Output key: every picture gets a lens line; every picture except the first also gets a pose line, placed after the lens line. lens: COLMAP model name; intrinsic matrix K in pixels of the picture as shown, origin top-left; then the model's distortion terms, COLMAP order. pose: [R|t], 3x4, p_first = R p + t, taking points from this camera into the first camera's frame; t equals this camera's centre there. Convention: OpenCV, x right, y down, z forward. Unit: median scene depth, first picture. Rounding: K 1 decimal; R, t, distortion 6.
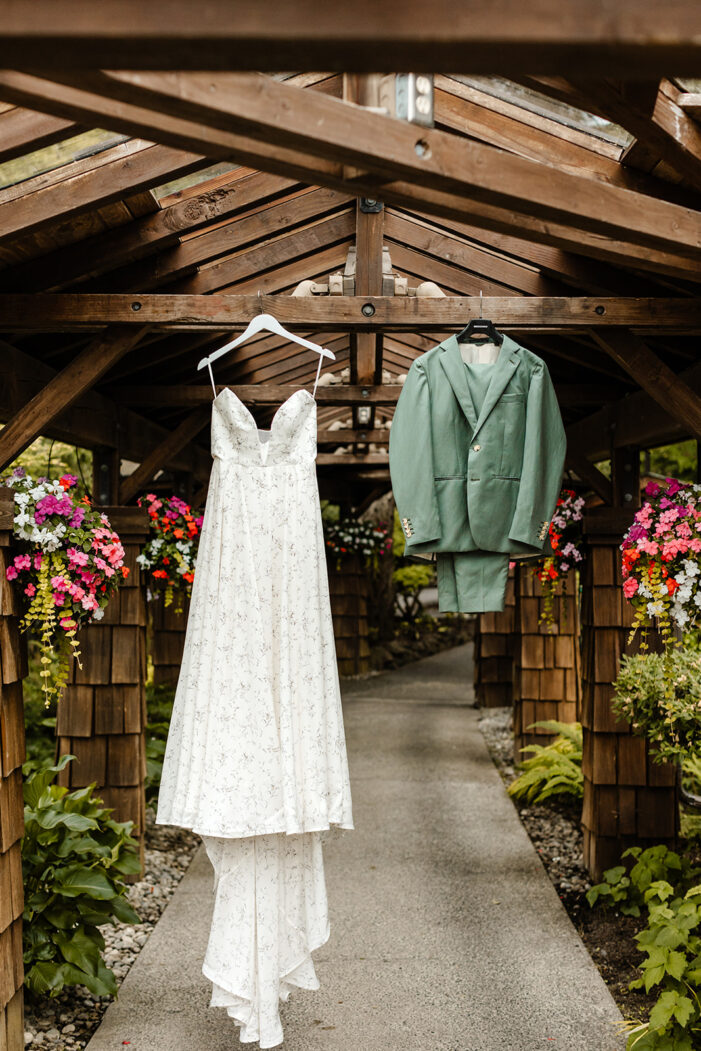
lens RADIAL K [[1546.6, 0, 350.5], [0, 1546.6, 525.5], [0, 0, 1]] dist [-0.001873, 0.071697]
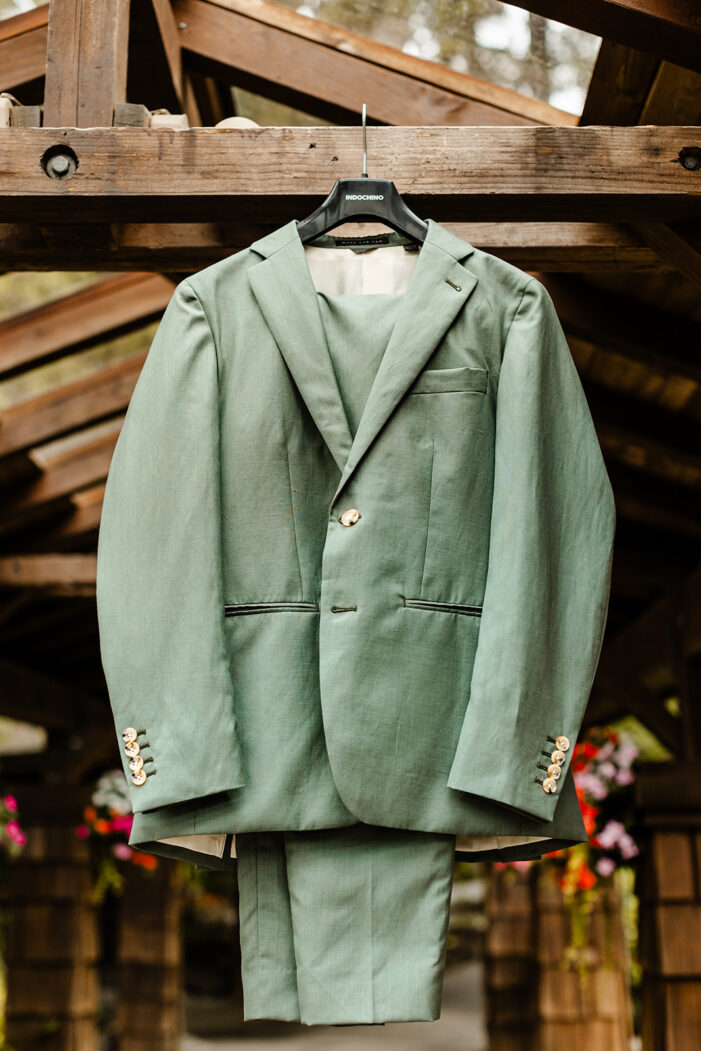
lens RADIAL K [[1546.6, 0, 350.5], [0, 1546.6, 525.5], [0, 0, 1]] dist [-0.001873, 0.071697]
pose [[0.999854, -0.008749, -0.014690, 0.086035], [0.005852, 0.982388, -0.186762, 0.014659], [0.016066, 0.186648, 0.982295, 0.662518]]
